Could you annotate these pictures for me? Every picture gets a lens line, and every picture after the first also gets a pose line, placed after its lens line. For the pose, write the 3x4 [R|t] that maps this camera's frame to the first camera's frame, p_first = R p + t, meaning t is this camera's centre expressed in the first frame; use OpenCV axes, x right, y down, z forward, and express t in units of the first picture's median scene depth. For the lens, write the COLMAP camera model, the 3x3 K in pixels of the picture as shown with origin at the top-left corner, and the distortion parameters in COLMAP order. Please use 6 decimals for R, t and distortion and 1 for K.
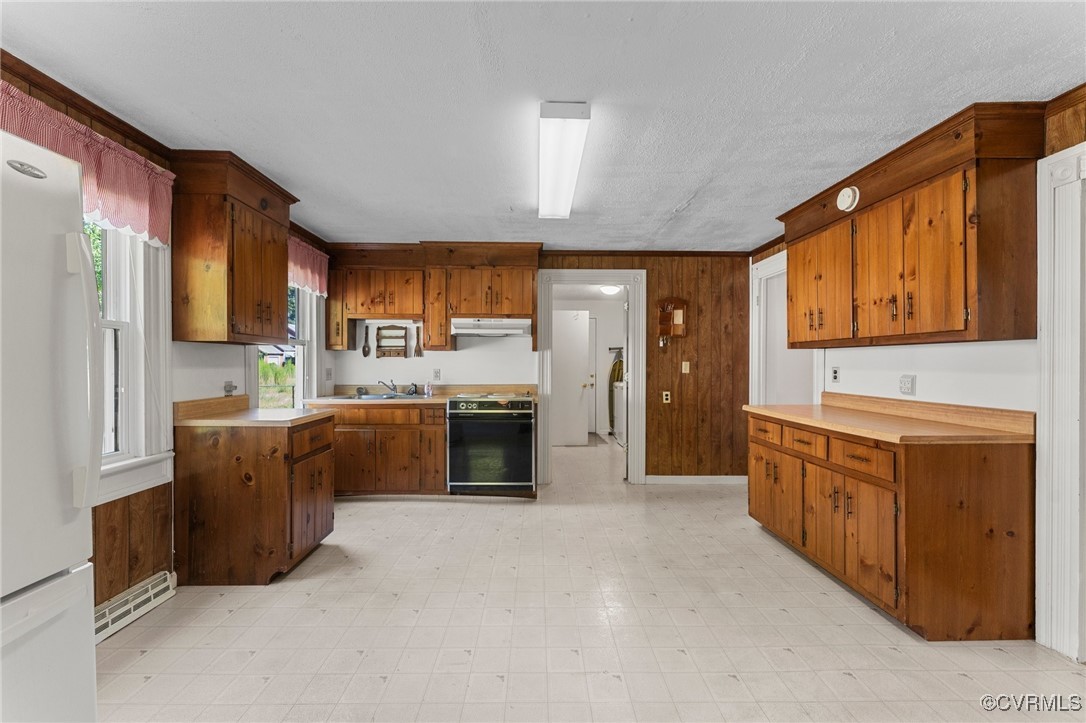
lens RADIAL K [[436.5, 0, 541.3], [0, 436.5, 362.5], [0, 0, 1]] dist [-0.000395, 0.000583]
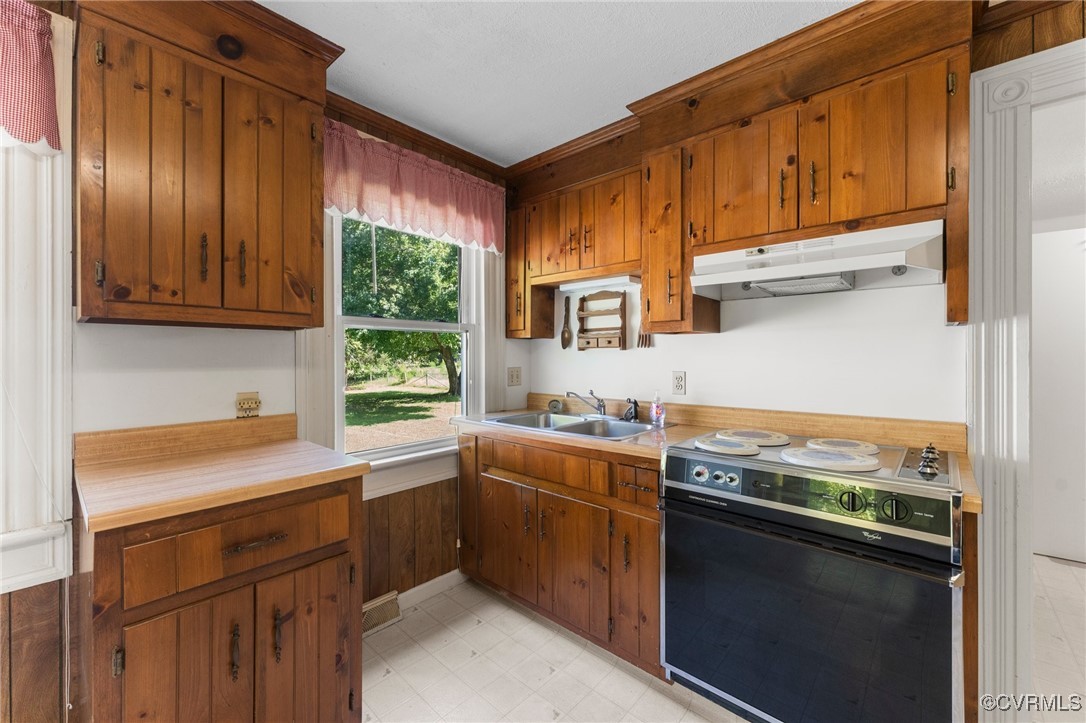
lens RADIAL K [[436.5, 0, 543.4], [0, 436.5, 355.6], [0, 0, 1]] dist [-0.000395, 0.000583]
pose [[0.729333, -0.003840, -0.684148, -0.019478], [0.003066, 0.999993, -0.002344, -0.002477], [0.684152, -0.000388, 0.729339, 0.629110]]
